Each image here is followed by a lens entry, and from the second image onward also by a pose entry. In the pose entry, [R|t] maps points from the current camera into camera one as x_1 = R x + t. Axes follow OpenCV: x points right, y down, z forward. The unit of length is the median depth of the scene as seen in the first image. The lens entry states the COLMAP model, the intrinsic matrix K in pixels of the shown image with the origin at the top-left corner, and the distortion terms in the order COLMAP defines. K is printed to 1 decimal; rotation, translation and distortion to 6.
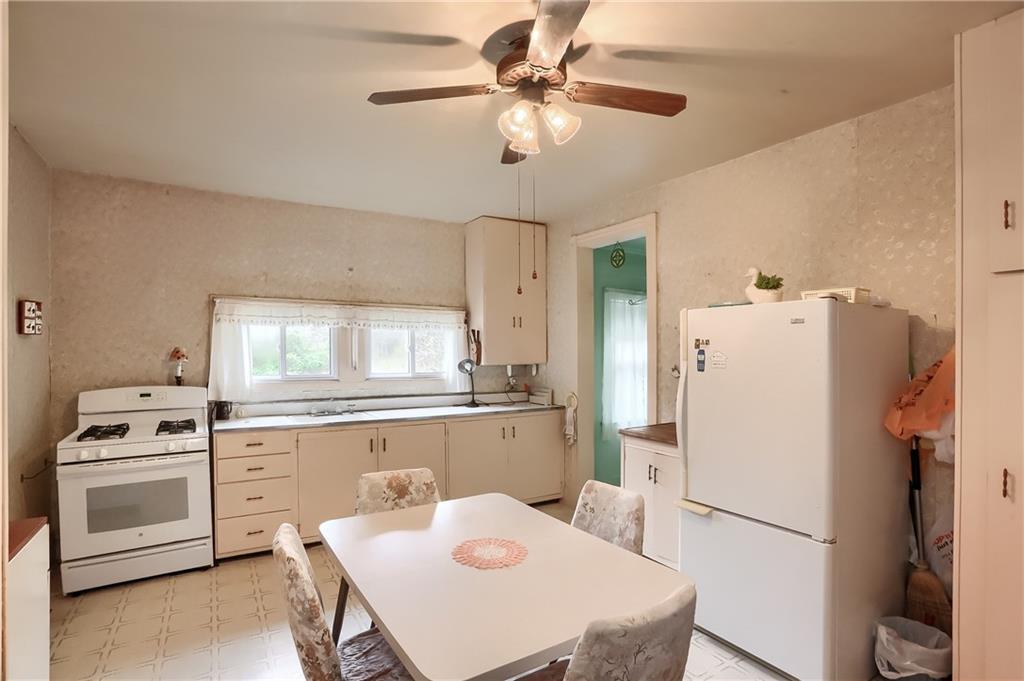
lens RADIAL K [[517.9, 0, 517.3], [0, 517.9, 347.8], [0, 0, 1]] dist [-0.055238, 0.010527]
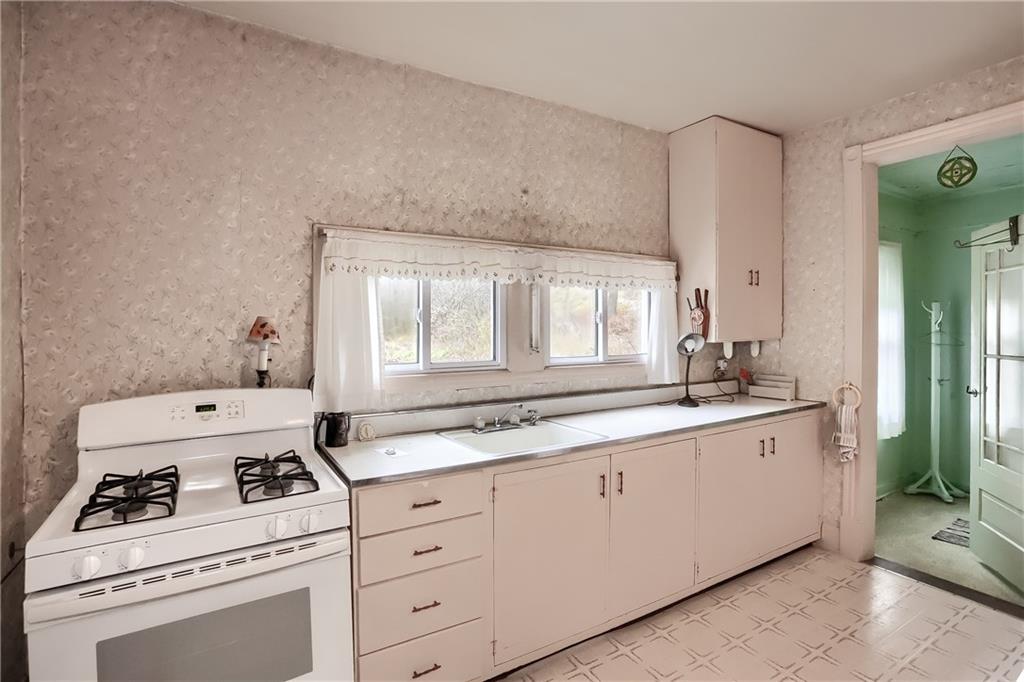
lens RADIAL K [[517.9, 0, 526.8], [0, 517.9, 316.8], [0, 0, 1]] dist [-0.055238, 0.010527]
pose [[0.999965, -0.007608, 0.003367, -0.366715], [0.007638, 0.999929, -0.009117, 0.005892], [-0.003297, 0.009142, 0.999953, 0.424820]]
